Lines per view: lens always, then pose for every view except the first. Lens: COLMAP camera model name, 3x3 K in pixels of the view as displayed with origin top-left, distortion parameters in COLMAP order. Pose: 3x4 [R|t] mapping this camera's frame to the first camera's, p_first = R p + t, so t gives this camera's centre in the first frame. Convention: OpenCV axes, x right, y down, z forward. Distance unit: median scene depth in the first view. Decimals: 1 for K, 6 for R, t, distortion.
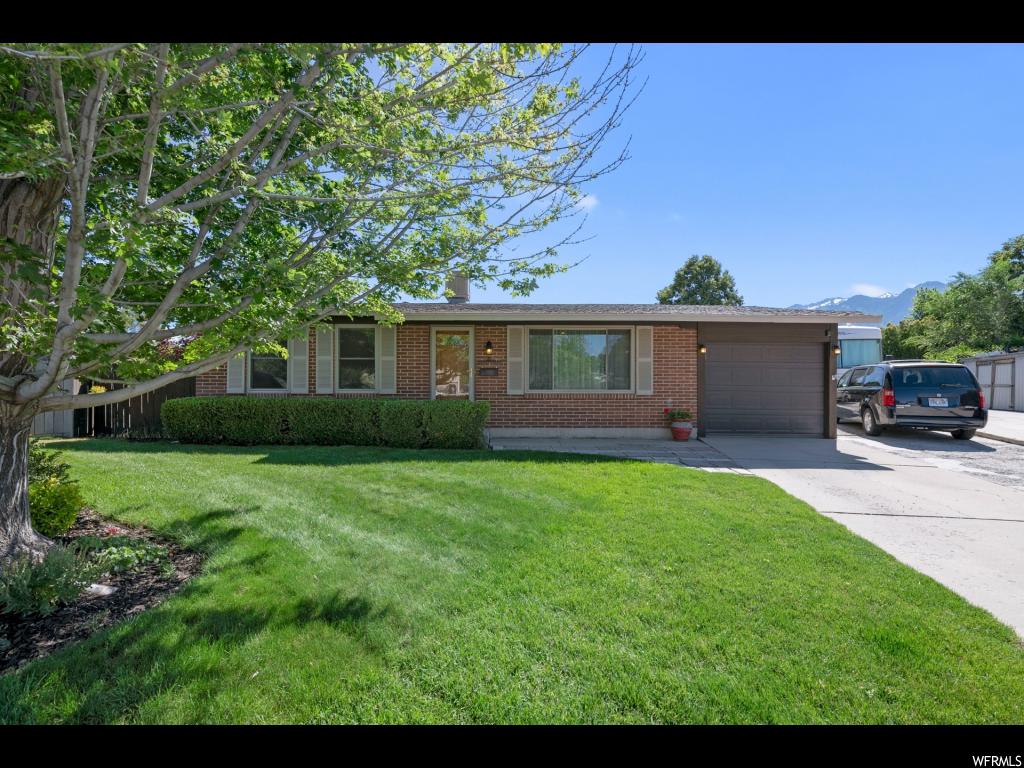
lens RADIAL K [[476.6, 0, 512.0], [0, 476.6, 384.0], [0, 0, 1]] dist [-0.000738, -0.000020]
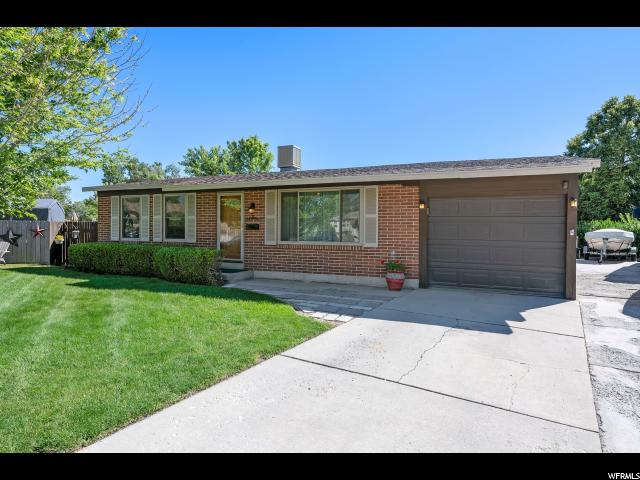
lens RADIAL K [[428.6, 0, 320.0], [0, 428.6, 240.0], [0, 0, 1]] dist [0.003927, -0.001579]
pose [[0.898022, 0.012013, -0.439787, 0.614692], [-0.008309, 0.999912, 0.010345, -0.003584], [0.439872, -0.005635, 0.898043, 0.046022]]
